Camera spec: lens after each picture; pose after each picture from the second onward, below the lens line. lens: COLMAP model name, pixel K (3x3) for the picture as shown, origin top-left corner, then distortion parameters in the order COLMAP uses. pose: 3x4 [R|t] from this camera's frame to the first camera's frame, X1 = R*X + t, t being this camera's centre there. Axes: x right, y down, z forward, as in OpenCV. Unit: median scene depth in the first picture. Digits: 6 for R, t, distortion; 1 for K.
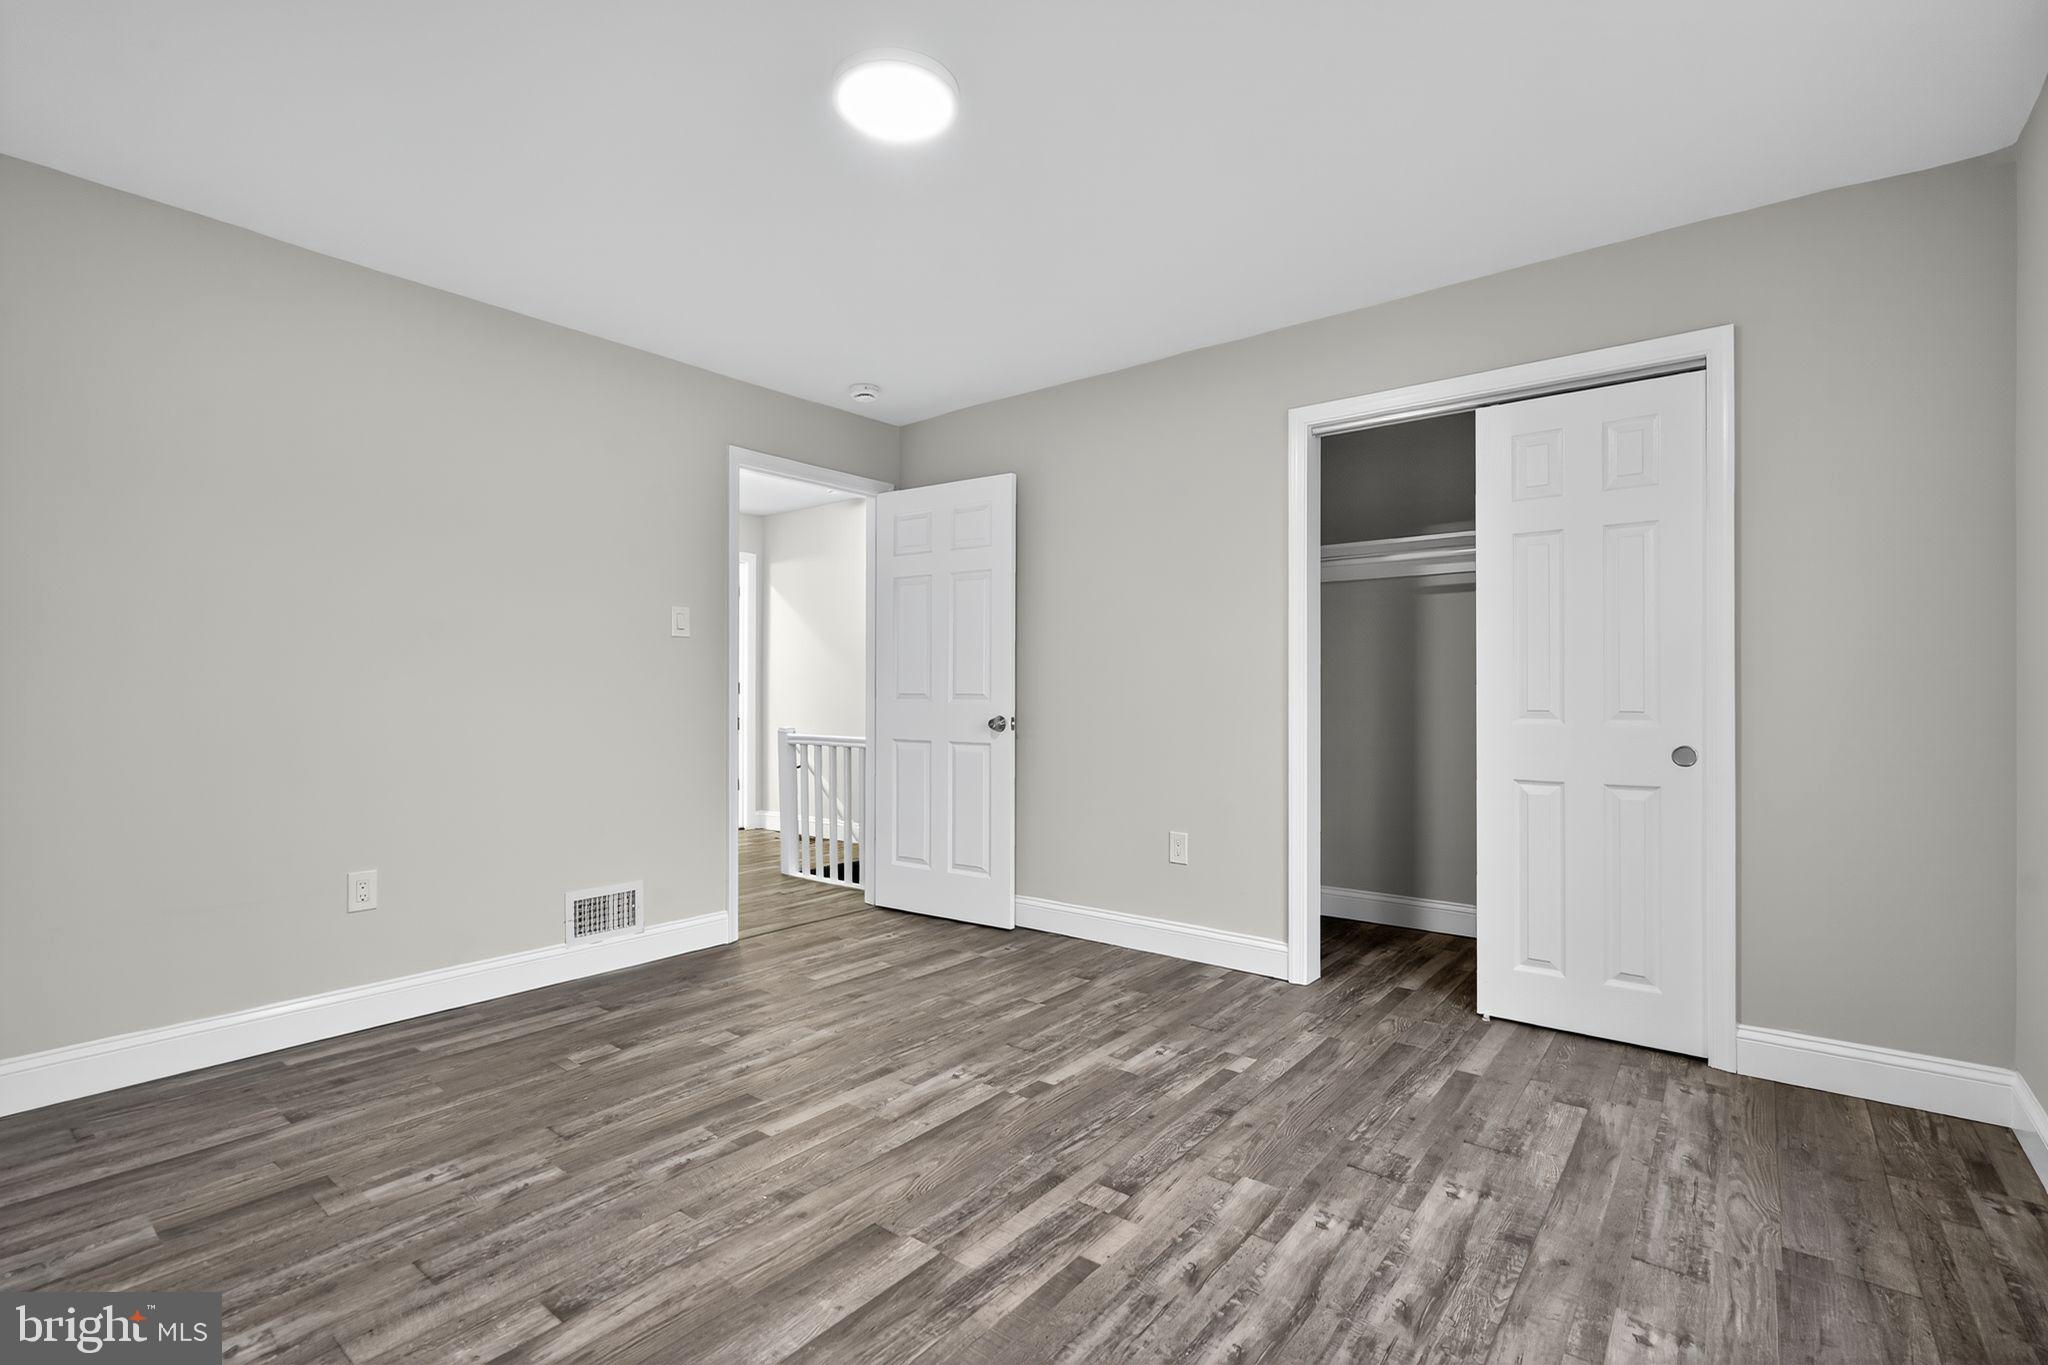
lens RADIAL K [[924.8, 0, 1028.0], [0, 924.8, 680.3], [0, 0, 1]] dist [-0.001591, 0.001730]
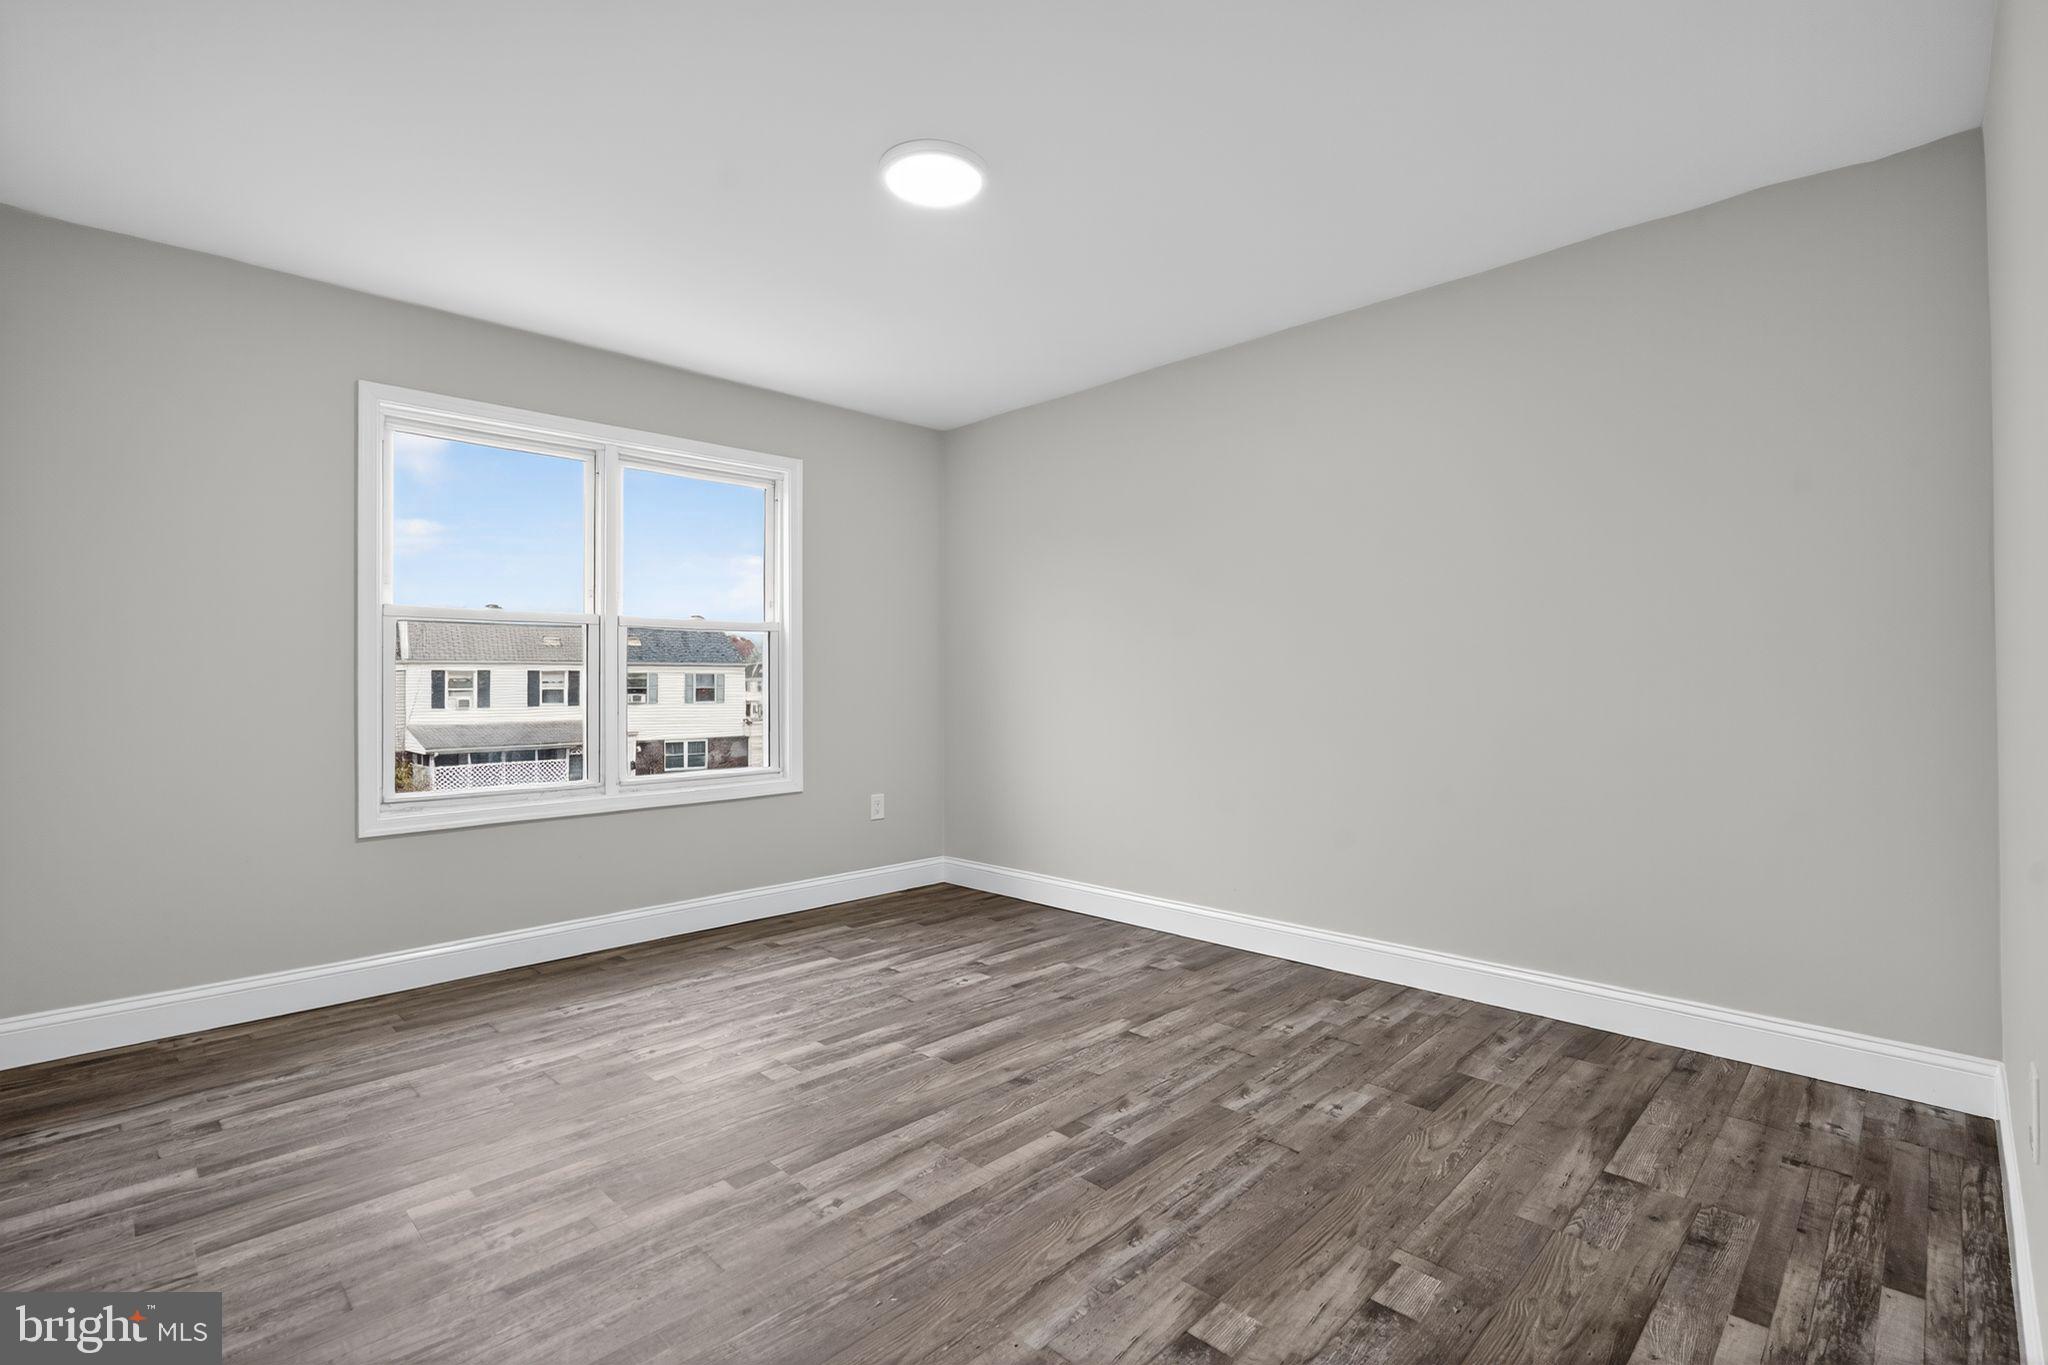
lens RADIAL K [[924.8, 0, 1032.3], [0, 924.8, 689.3], [0, 0, 1]] dist [-0.001591, 0.001730]
pose [[-0.994184, 0.004512, 0.107600, -0.369880], [0.003689, 0.999962, -0.007852, 0.028244], [-0.107632, -0.007410, -0.994163, 2.021934]]
